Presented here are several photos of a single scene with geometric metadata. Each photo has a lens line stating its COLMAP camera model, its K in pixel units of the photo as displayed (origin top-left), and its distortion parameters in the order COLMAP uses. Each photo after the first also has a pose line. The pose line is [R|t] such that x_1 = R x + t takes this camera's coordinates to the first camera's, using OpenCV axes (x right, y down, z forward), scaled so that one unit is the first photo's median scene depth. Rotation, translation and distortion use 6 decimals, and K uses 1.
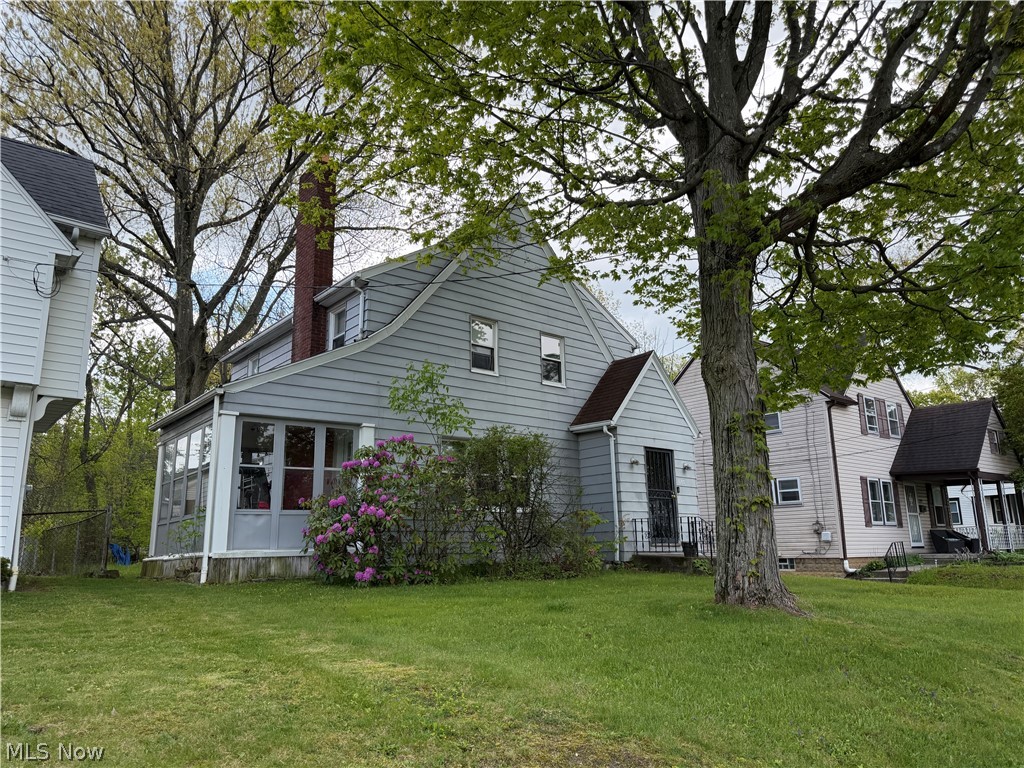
lens RADIAL K [[733.5, 0, 512.0], [0, 733.5, 384.0], [0, 0, 1]] dist [0.008743, 0.002415]
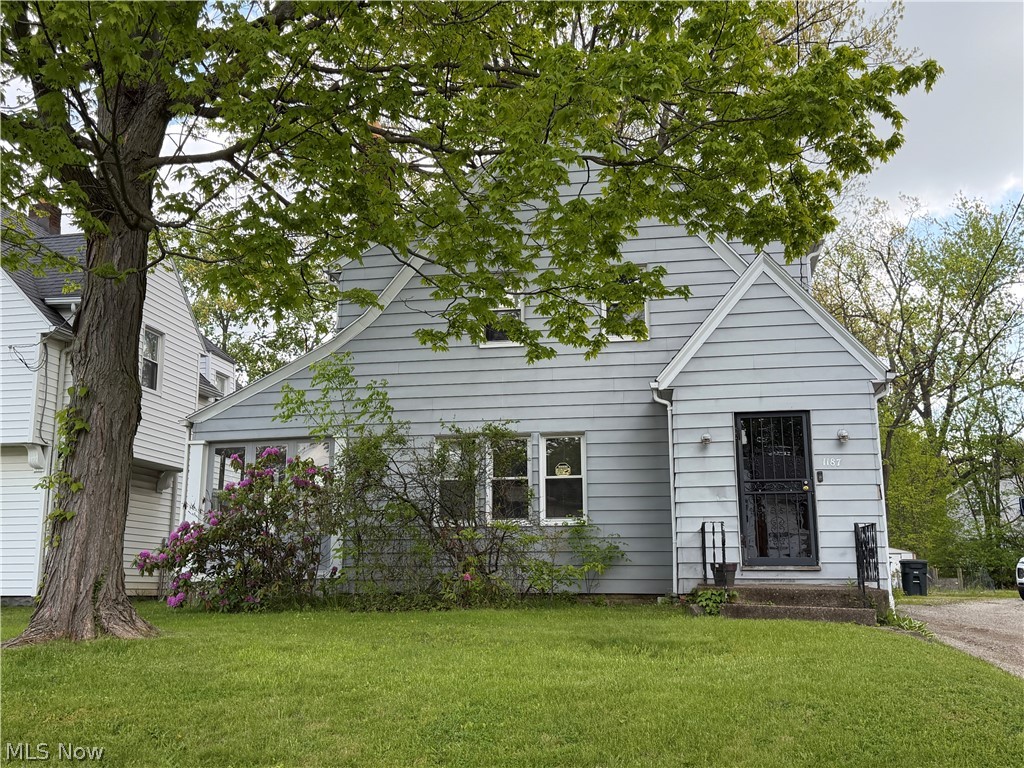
lens RADIAL K [[1015.4, 0, 512.0], [0, 1015.4, 384.0], [0, 0, 1]] dist [0.002376, 0.002566]
pose [[0.642656, -0.144811, -0.752345, 0.718963], [0.162784, 0.985363, -0.050612, 0.074942], [0.748662, -0.089944, 0.656823, 0.297822]]
